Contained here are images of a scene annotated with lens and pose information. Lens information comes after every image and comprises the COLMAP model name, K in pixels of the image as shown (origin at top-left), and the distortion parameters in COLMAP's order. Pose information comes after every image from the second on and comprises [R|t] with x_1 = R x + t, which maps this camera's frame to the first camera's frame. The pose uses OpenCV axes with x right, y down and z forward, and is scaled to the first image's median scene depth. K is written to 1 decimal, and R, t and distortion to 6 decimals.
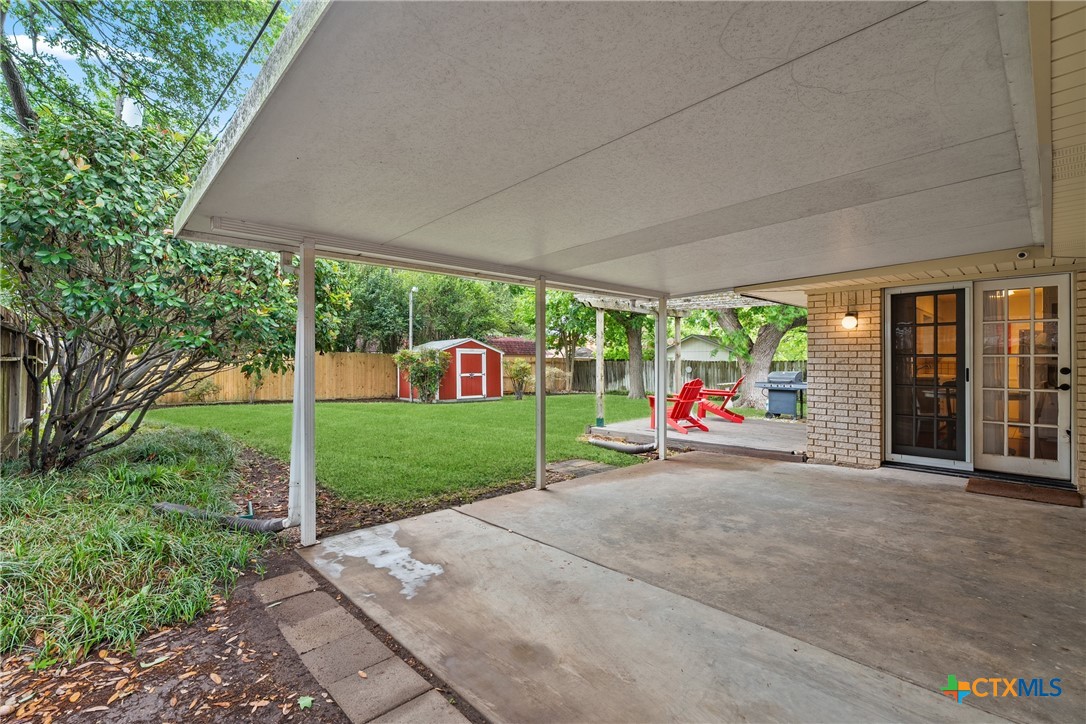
lens RADIAL K [[488.6, 0, 544.8], [0, 488.6, 361.7], [0, 0, 1]] dist [-0.004674, 0.000955]
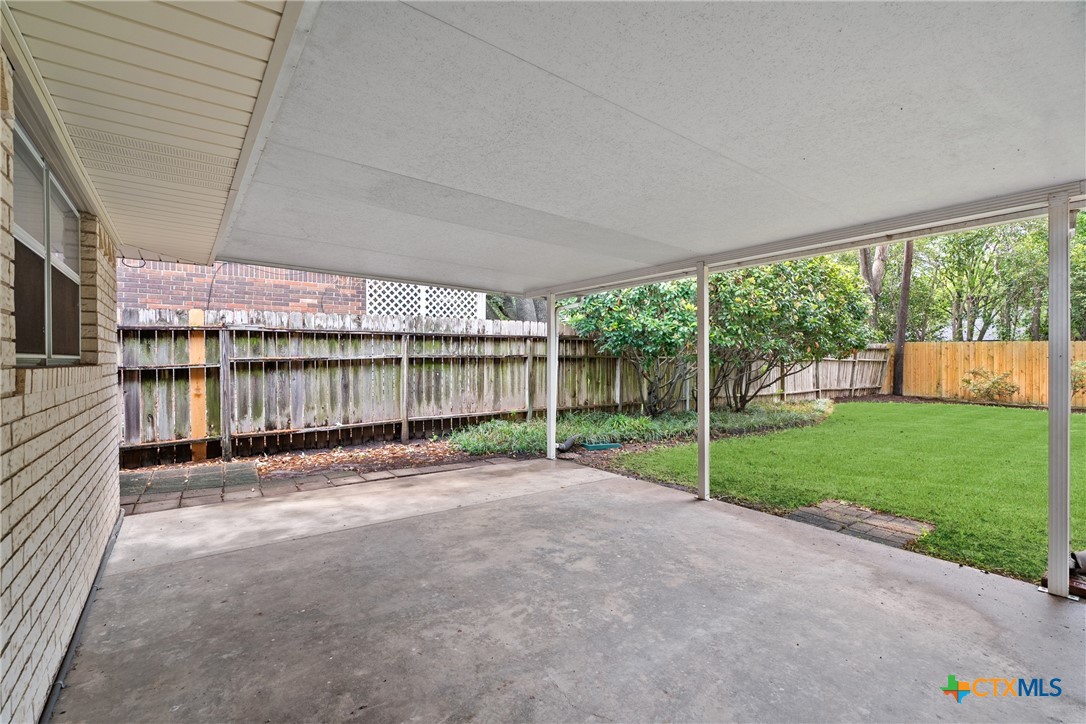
lens RADIAL K [[488.6, 0, 544.0], [0, 488.6, 362.7], [0, 0, 1]] dist [-0.004674, 0.000955]
pose [[-0.120851, 0.005937, -0.992653, 1.247412], [0.004338, 0.999976, 0.005453, 0.004501], [0.992661, -0.003647, -0.120874, 1.113022]]
